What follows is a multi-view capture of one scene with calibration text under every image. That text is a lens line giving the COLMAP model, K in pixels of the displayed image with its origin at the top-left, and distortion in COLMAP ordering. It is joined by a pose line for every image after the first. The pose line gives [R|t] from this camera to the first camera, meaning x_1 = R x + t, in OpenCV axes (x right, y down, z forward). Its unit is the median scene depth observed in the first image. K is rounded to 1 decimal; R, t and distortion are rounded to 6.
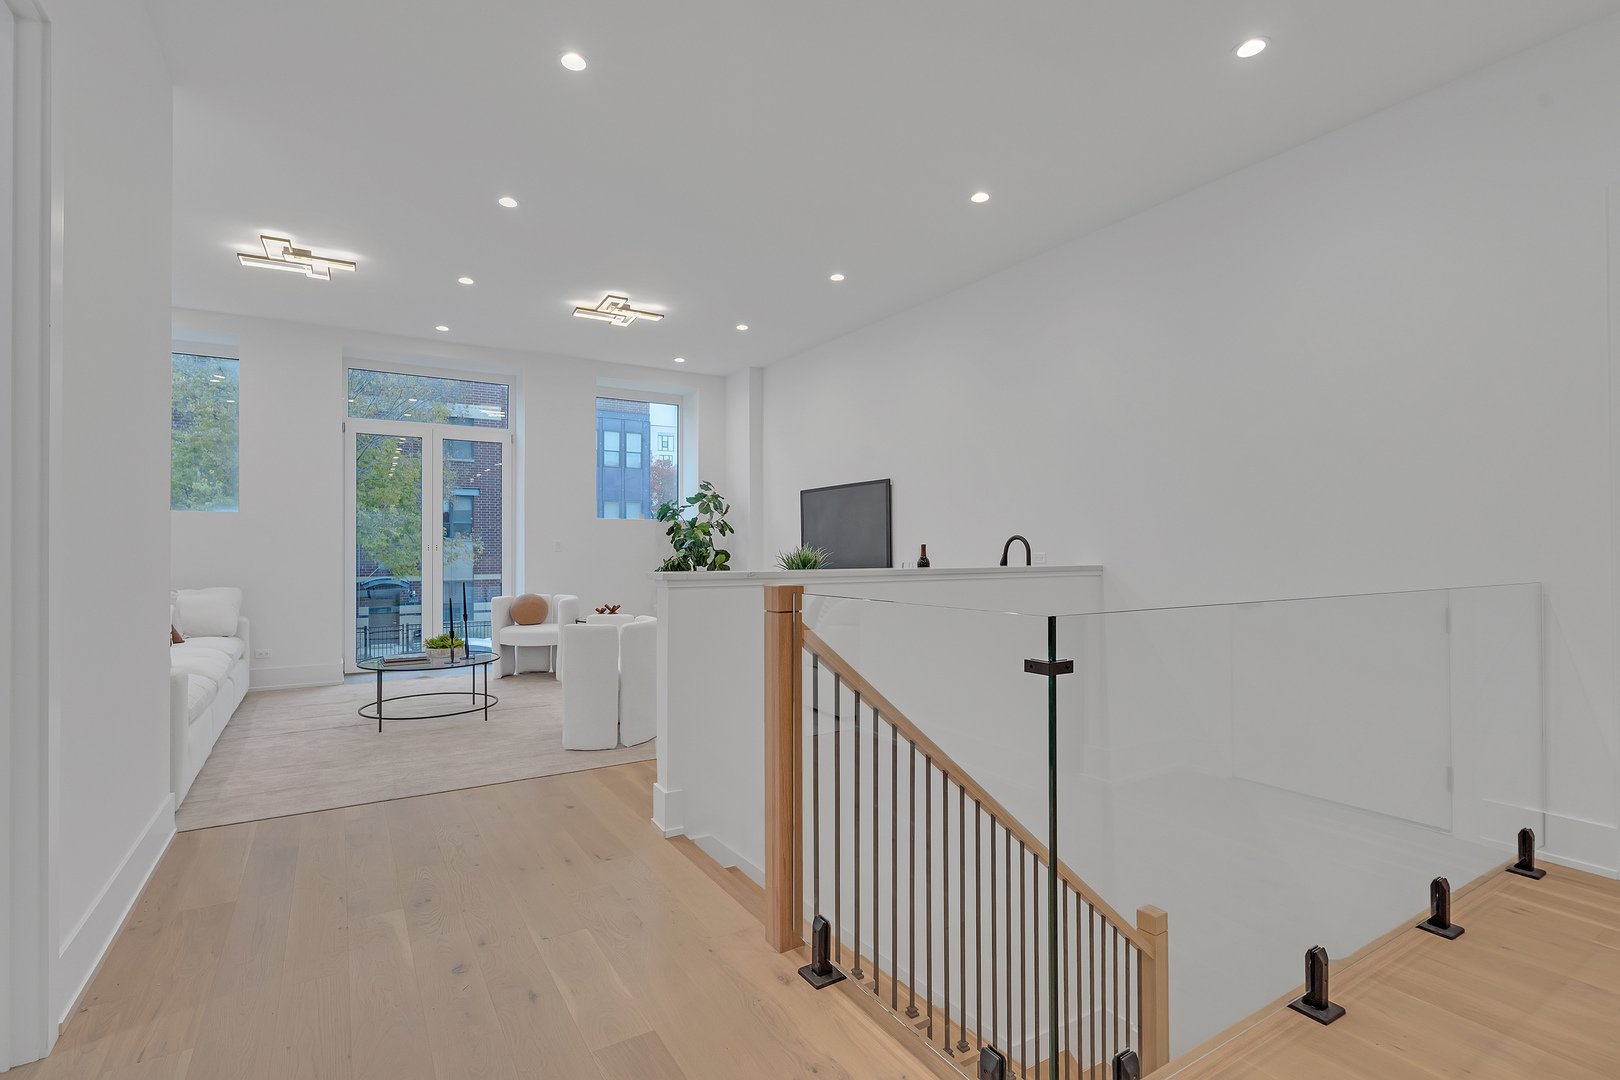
lens RADIAL K [[763.0, 0, 805.4], [0, 763.0, 545.3], [0, 0, 1]] dist [0.000101, 0.000083]
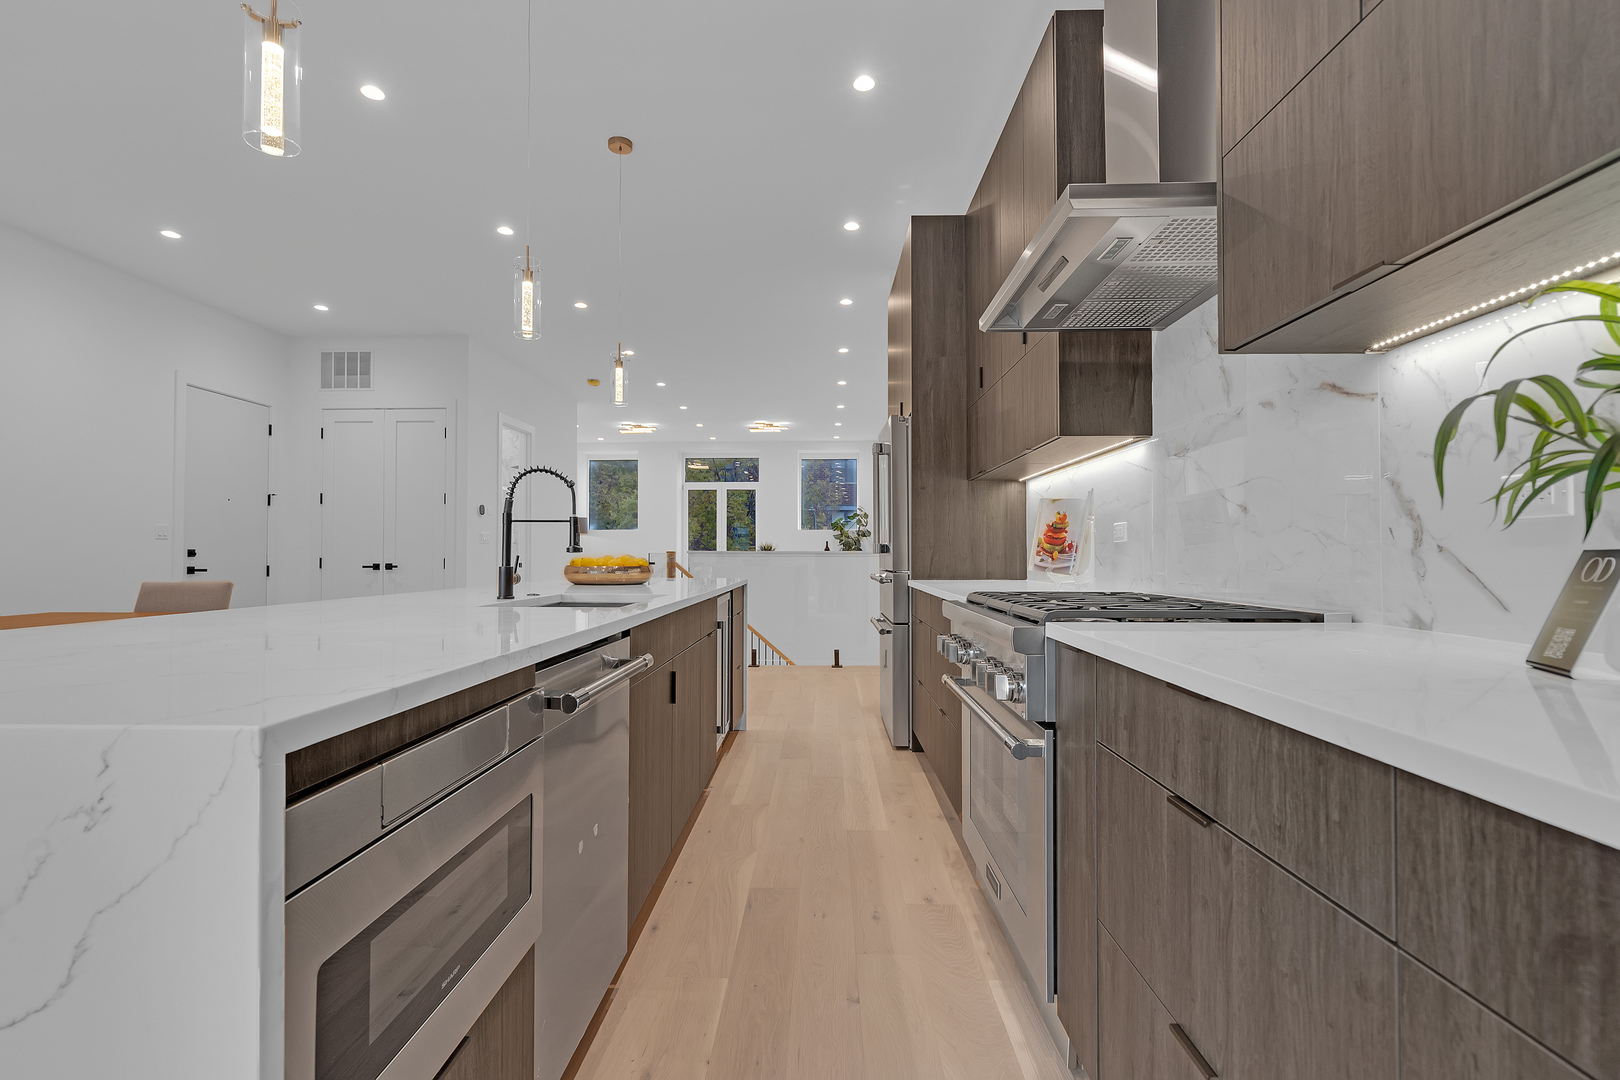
lens RADIAL K [[751.6, 0, 807.1], [0, 751.6, 539.1], [0, 0, 1]] dist [0.000292, 0.000345]
pose [[0.832158, -0.011771, -0.554413, 0.726660], [0.002974, 0.999855, -0.016765, 0.016867], [0.554530, 0.012302, 0.832073, -0.463307]]
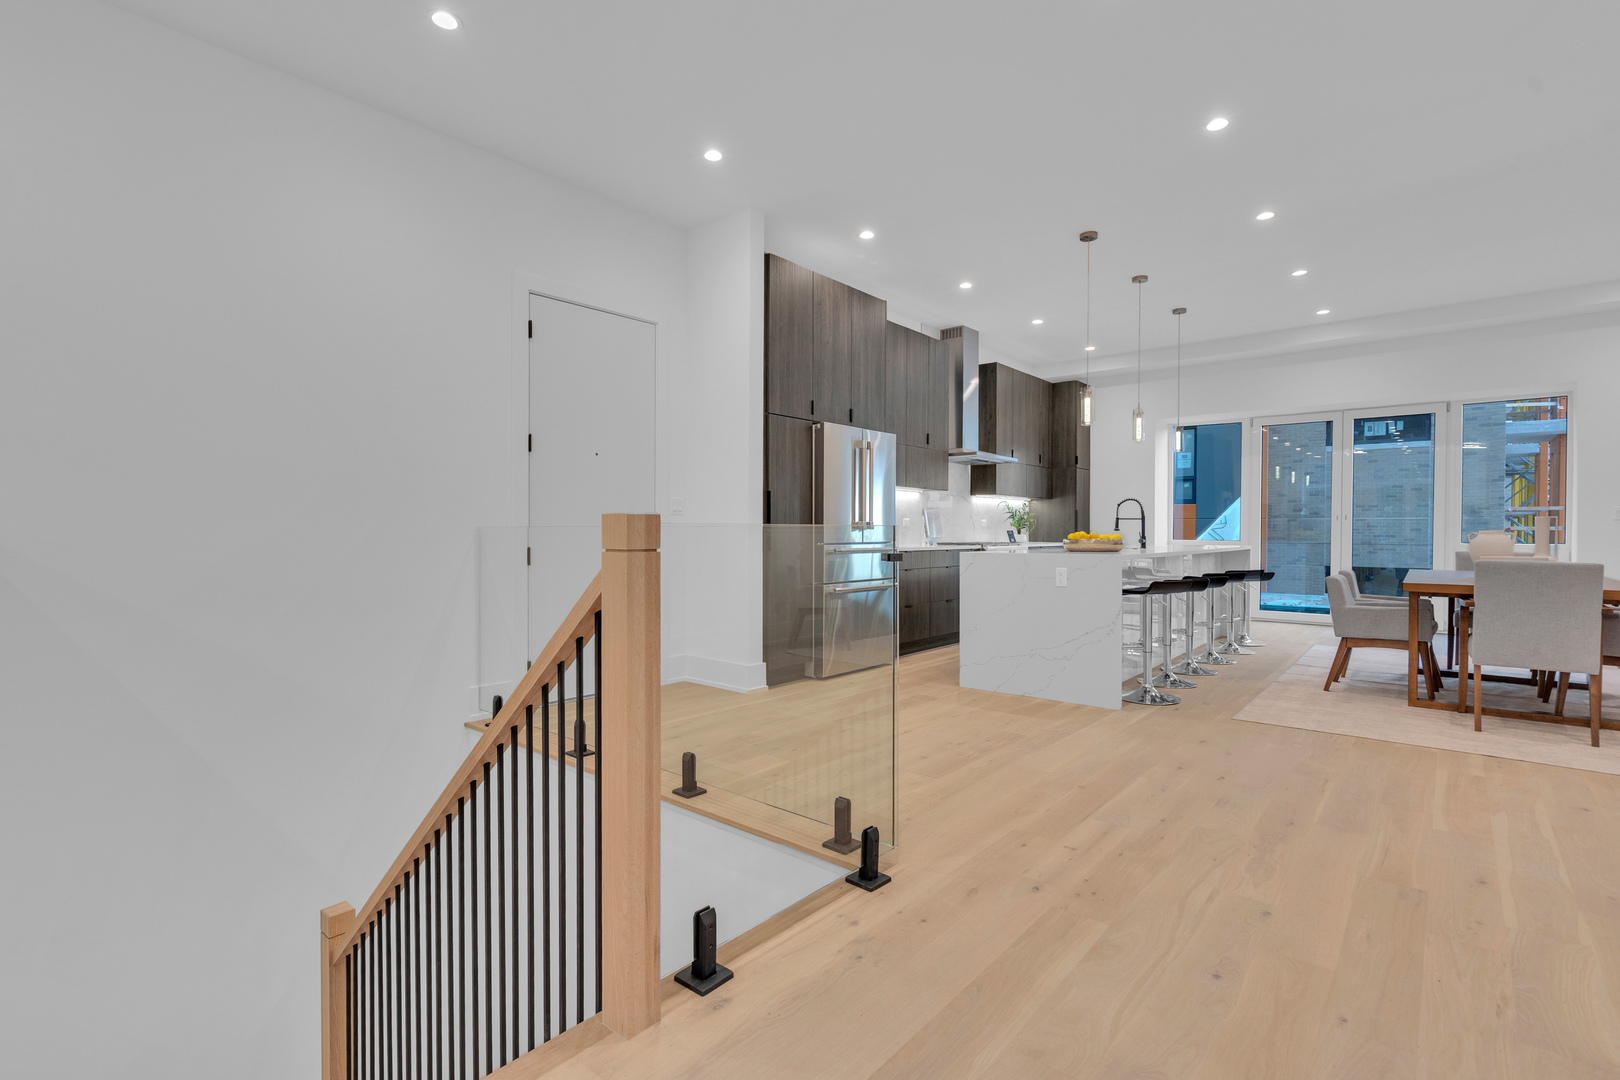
lens RADIAL K [[747.2, 0, 807.7], [0, 747.2, 546.5], [0, 0, 1]] dist [-0.000168, 0.000386]
pose [[-0.294910, -0.018056, 0.955354, -0.223447], [-0.005629, 0.999837, 0.017159, 0.024270], [-0.955508, -0.000318, -0.294964, 0.318560]]
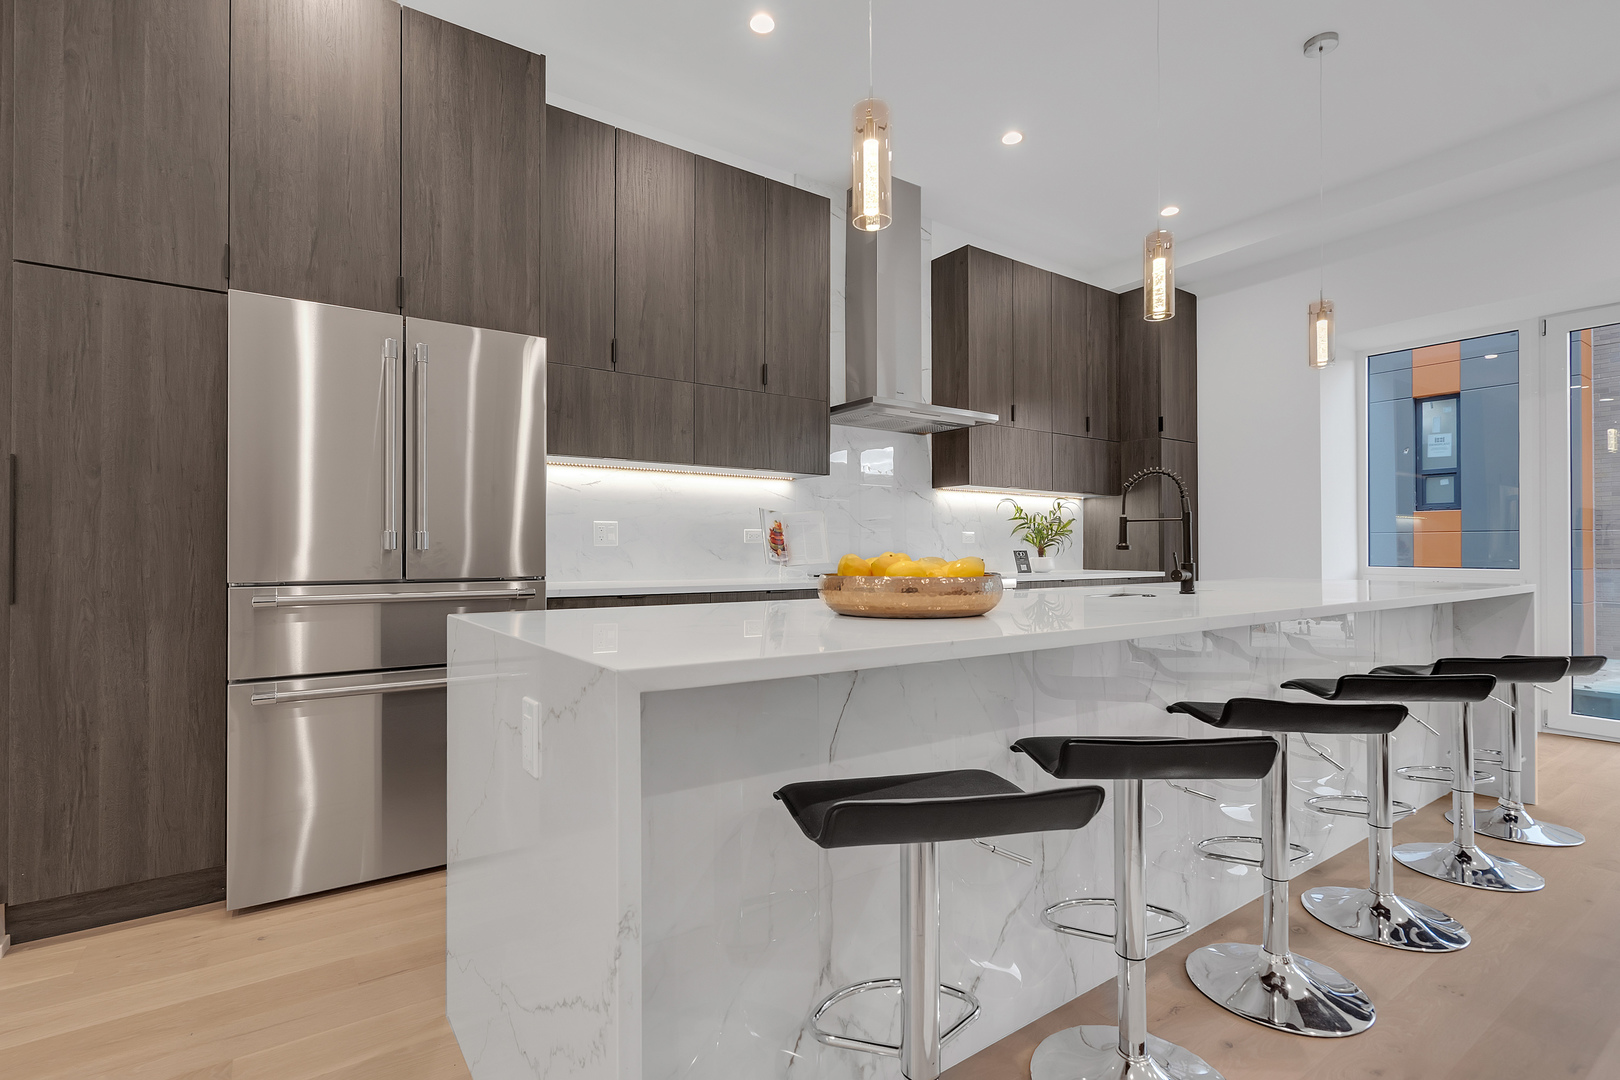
lens RADIAL K [[747.2, 0, 807.7], [0, 747.2, 546.5], [0, 0, 1]] dist [-0.000168, 0.000386]
pose [[-0.038941, 0.006966, 0.999217, 0.140480], [-0.003746, 0.999968, -0.007117, 0.018690], [-0.999234, -0.004021, -0.038914, -0.100877]]
